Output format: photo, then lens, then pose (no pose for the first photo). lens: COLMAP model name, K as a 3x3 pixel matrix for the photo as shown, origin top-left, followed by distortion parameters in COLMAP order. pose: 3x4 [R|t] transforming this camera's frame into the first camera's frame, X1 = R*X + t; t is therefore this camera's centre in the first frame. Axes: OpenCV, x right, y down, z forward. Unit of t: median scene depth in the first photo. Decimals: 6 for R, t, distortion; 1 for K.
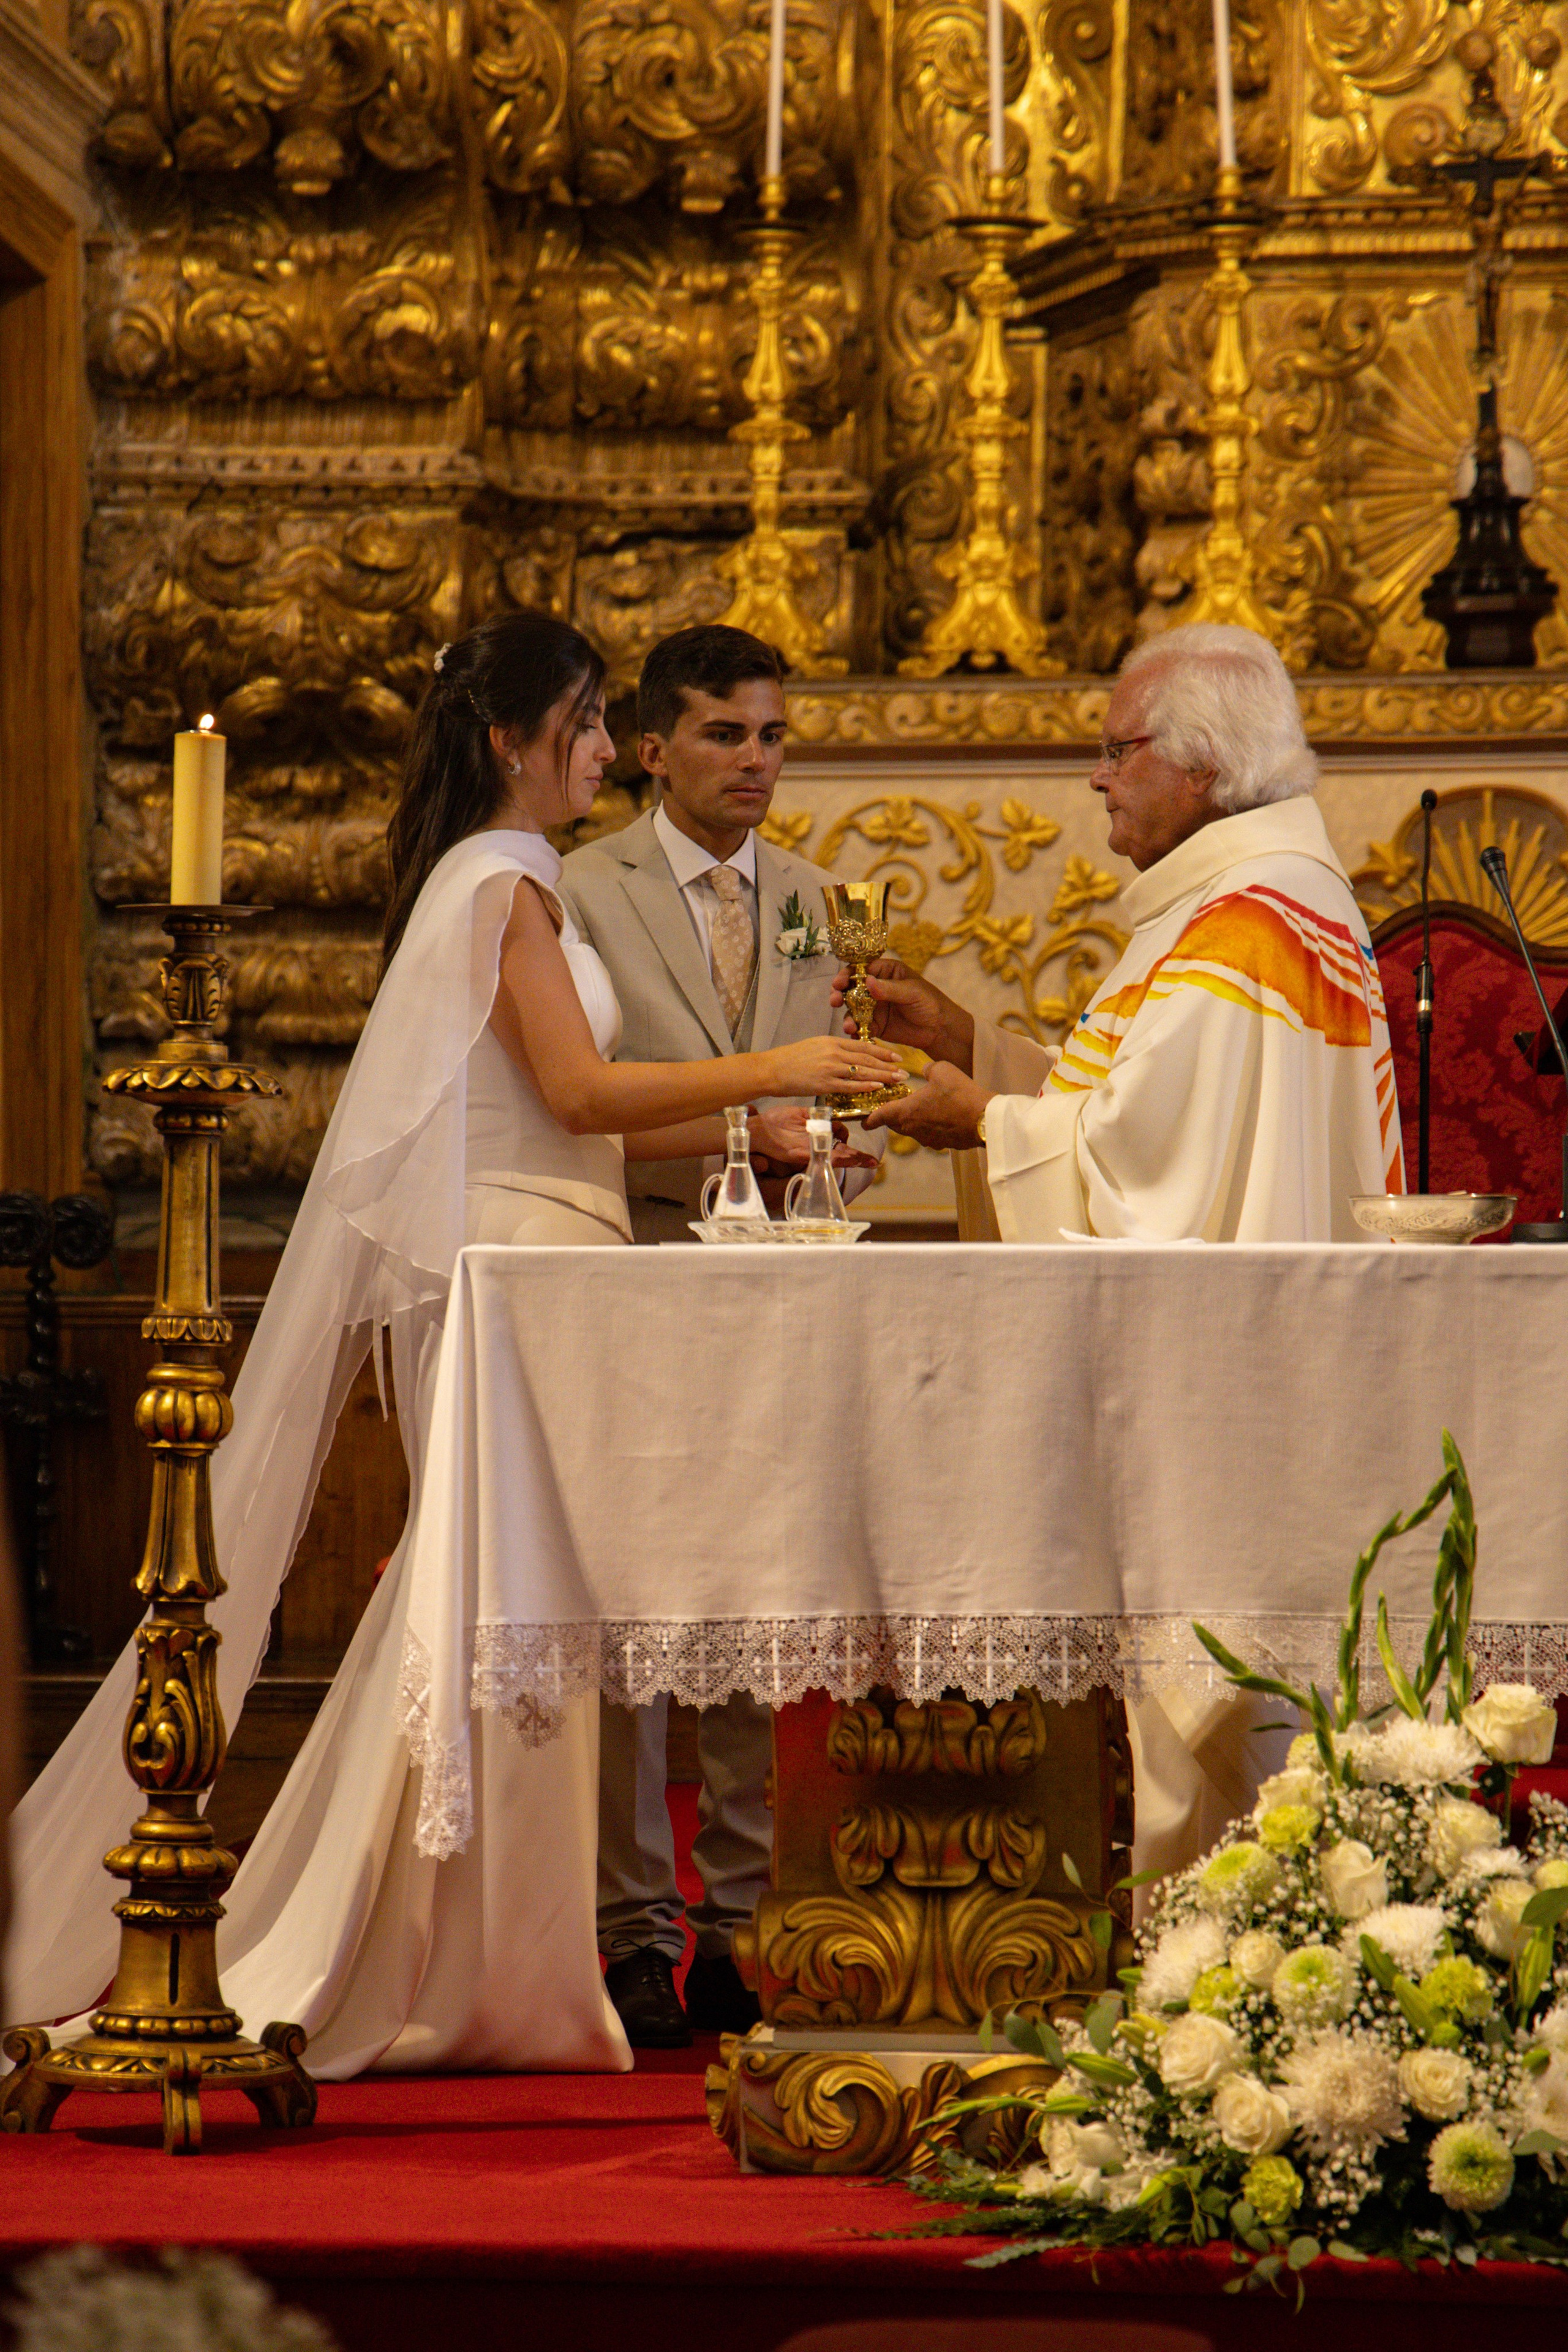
lens RADIAL K [[8148.9, 0, 630.1], [0, 8148.9, 1341.8], [0, 0, 1]] dist [0.727513, 0.535244]
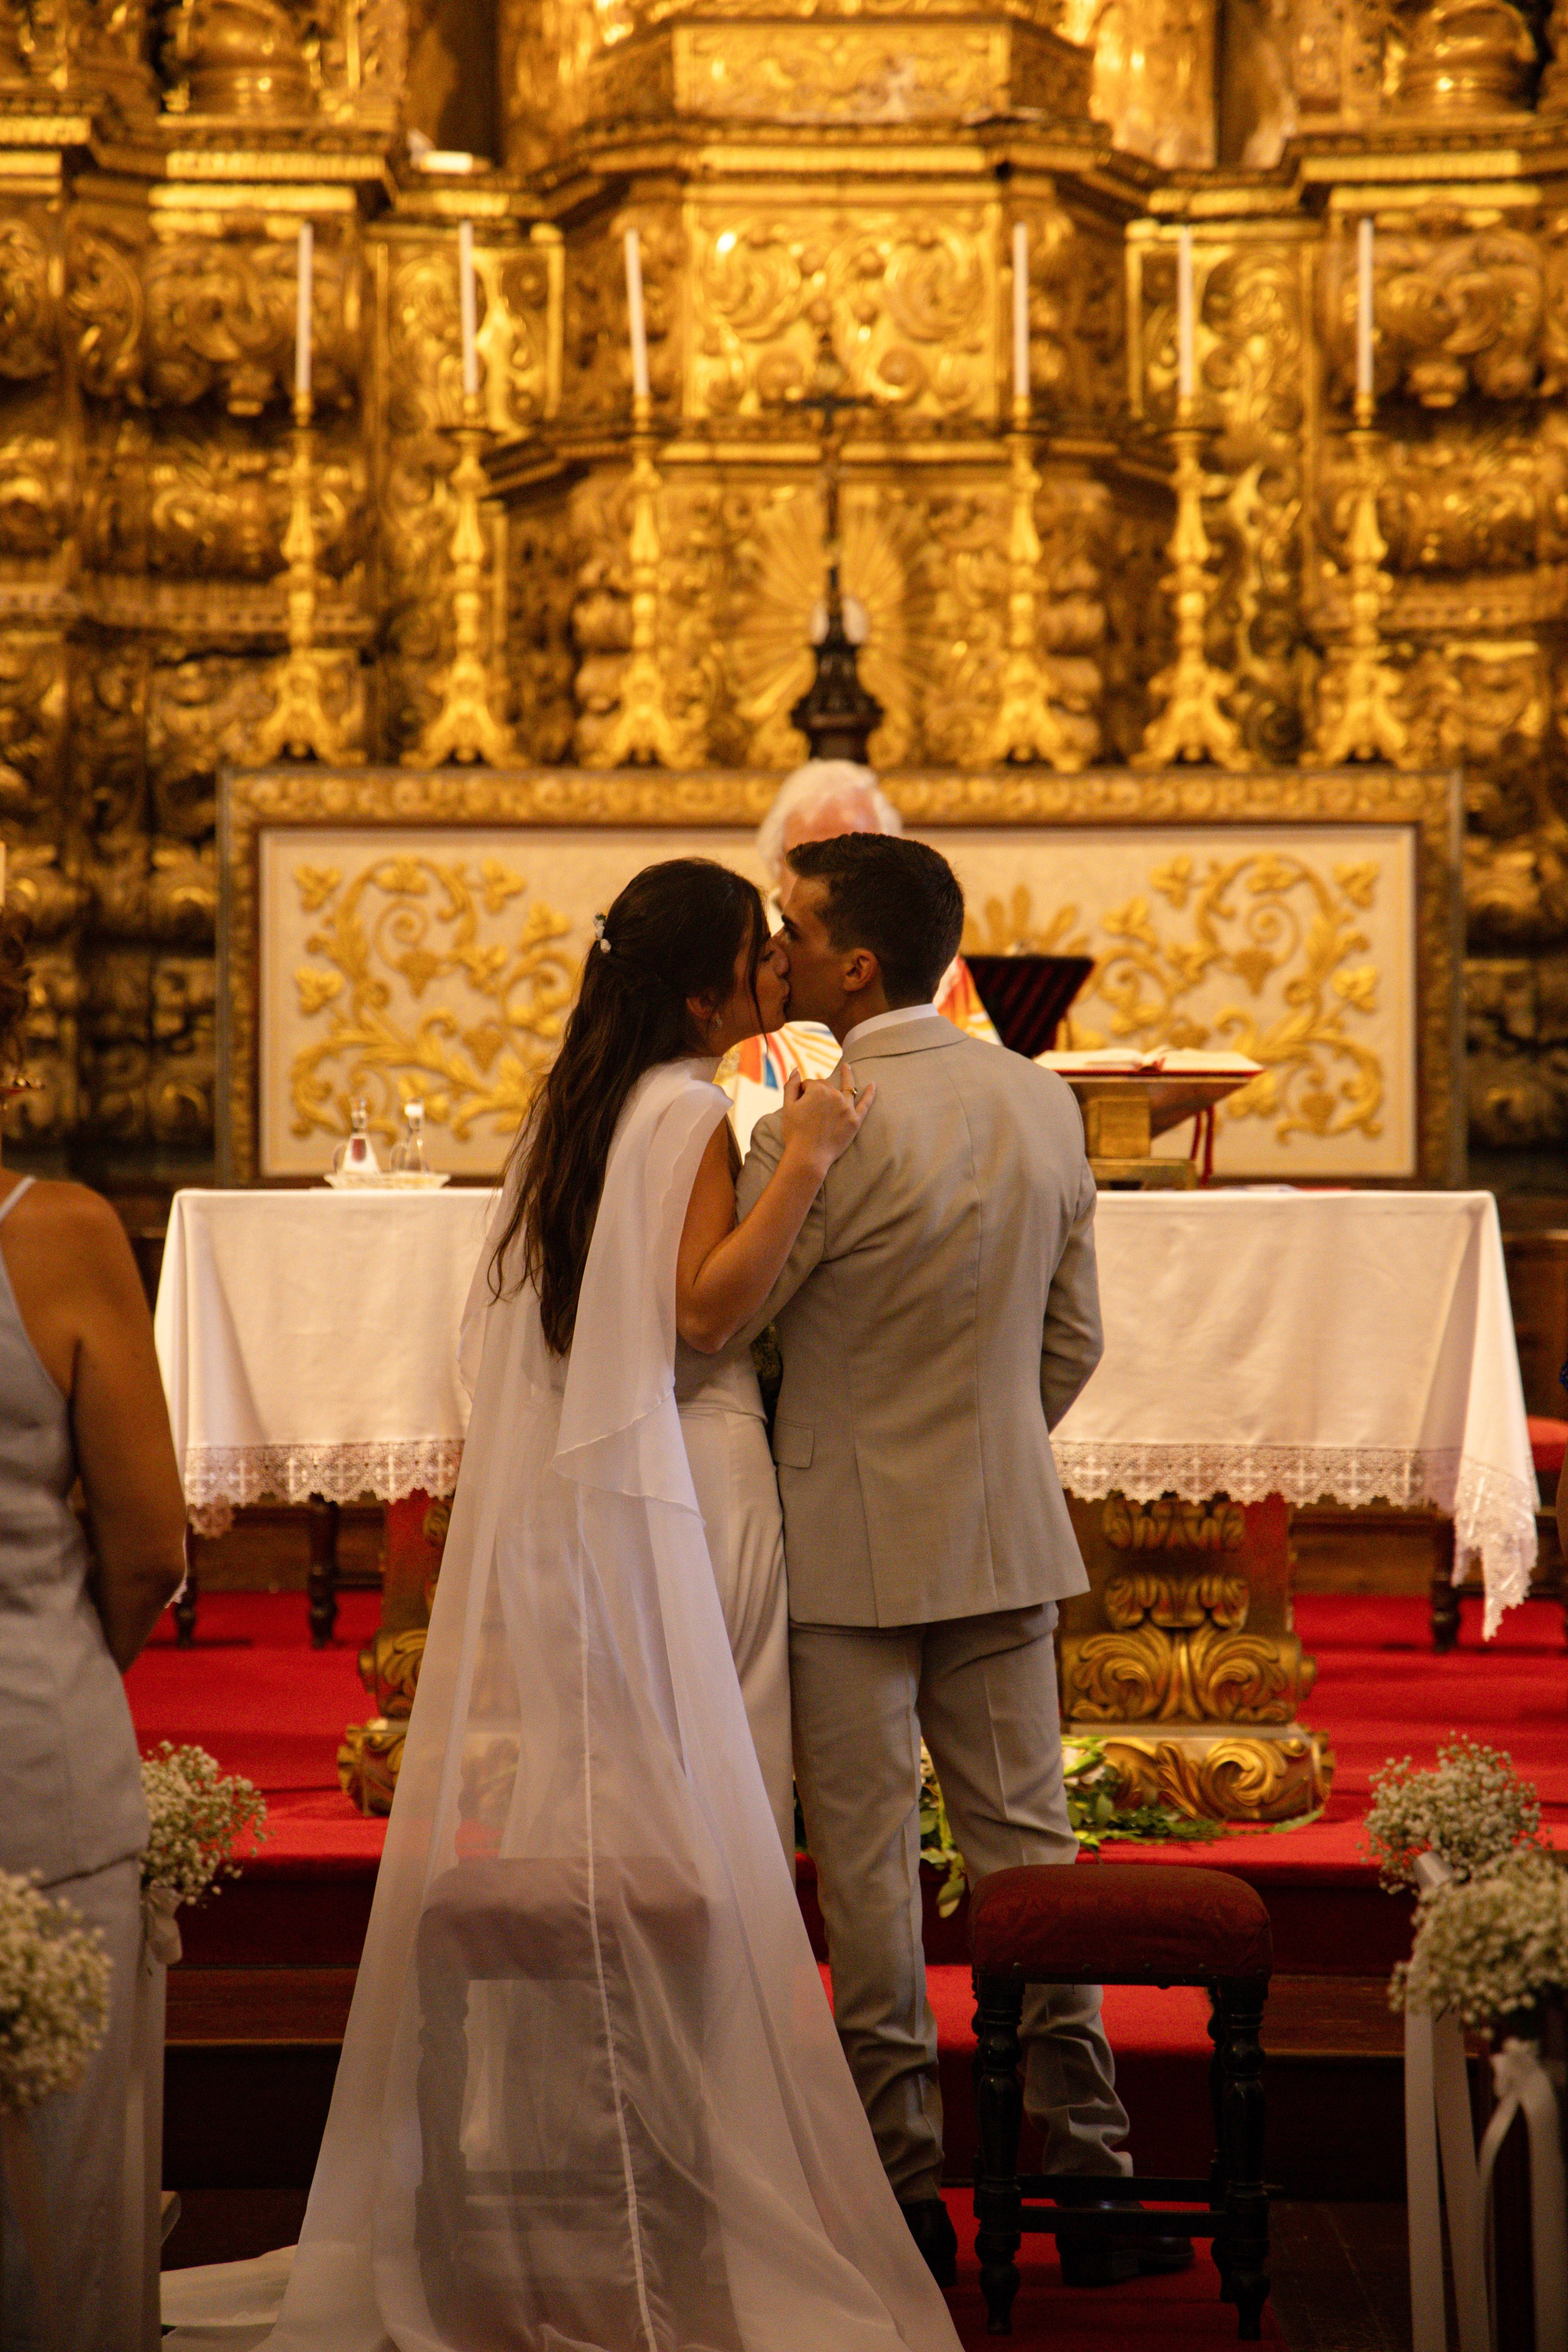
lens RADIAL K [[6841.3, 0, 743.5], [0, 6841.3, 1160.1], [0, 0, 1]] dist [0.865677, -2.205087]
pose [[0.995630, 0.000222, 0.093387, -0.015915], [0.001334, 0.999861, -0.016597, 0.001531], [-0.093377, 0.016649, 0.995492, -0.114954]]
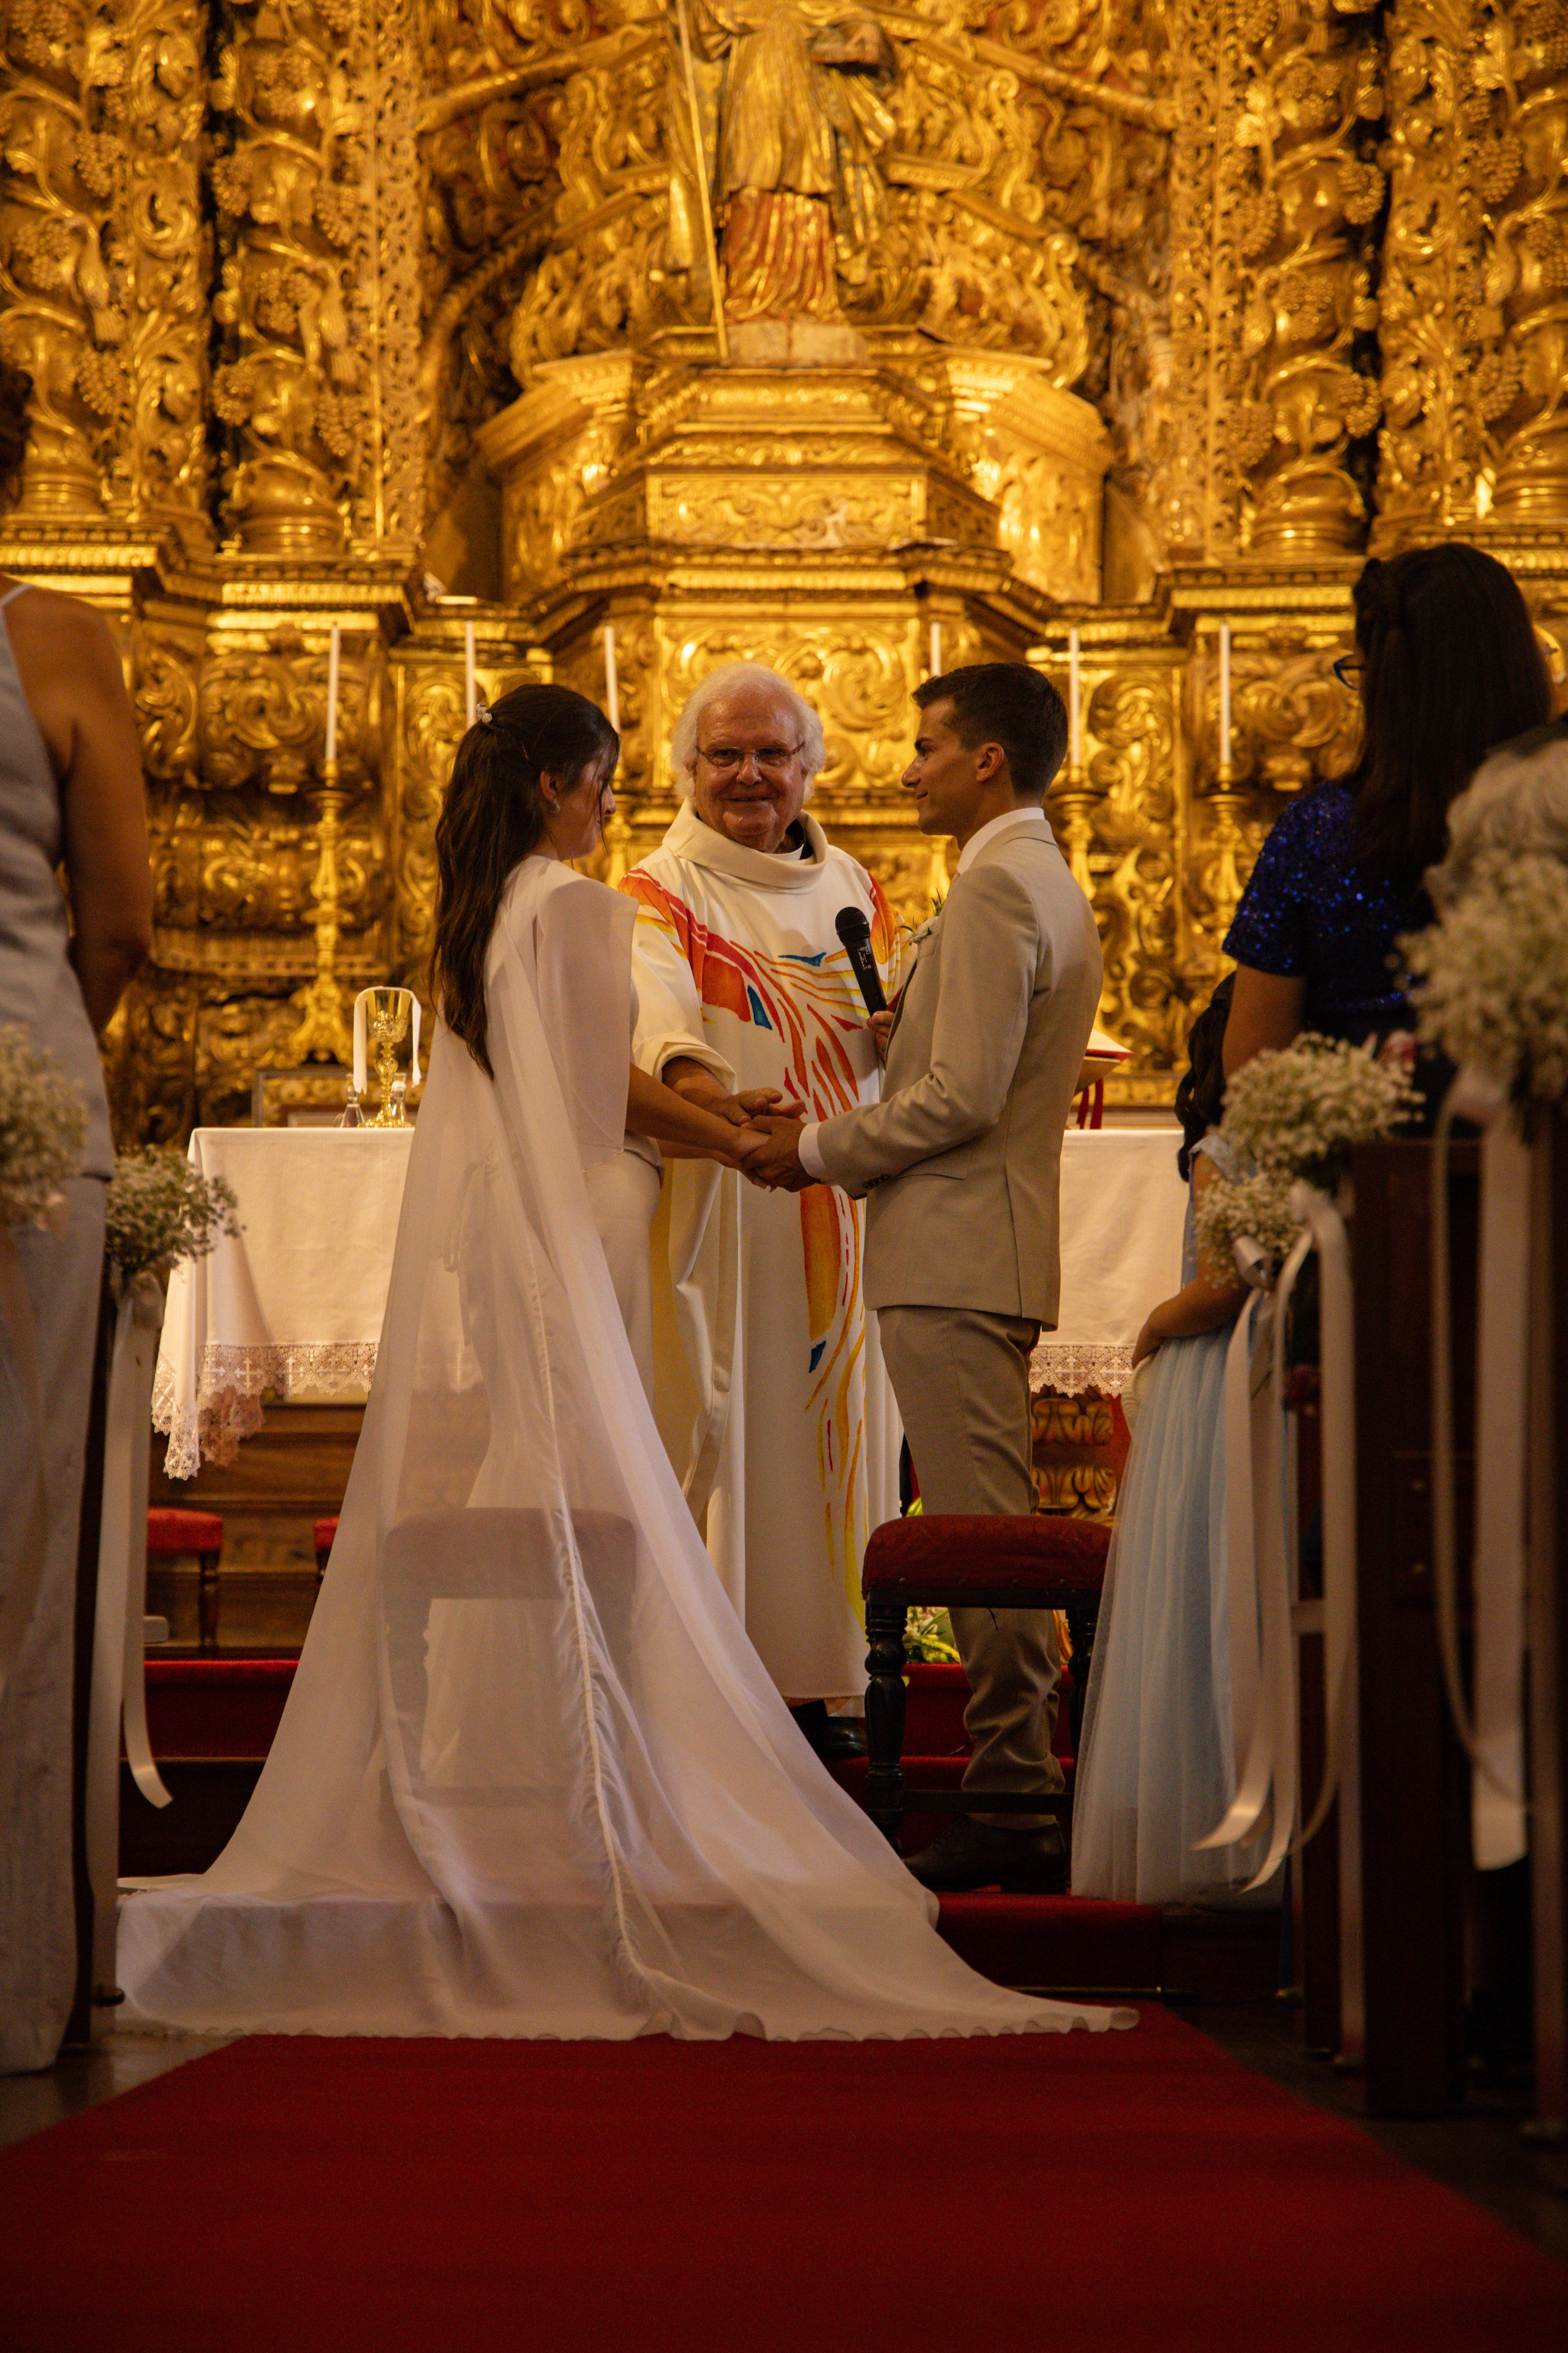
lens RADIAL K [[5832.3, 0, 714.3], [0, 5832.3, 1185.1], [0, 0, 1]] dist [0.486090, 0.064920]
pose [[0.995684, 0.012954, 0.091895, -0.011249], [-0.002707, 0.993842, -0.110771, 0.061967], [-0.092764, 0.110044, 0.989588, -0.103767]]
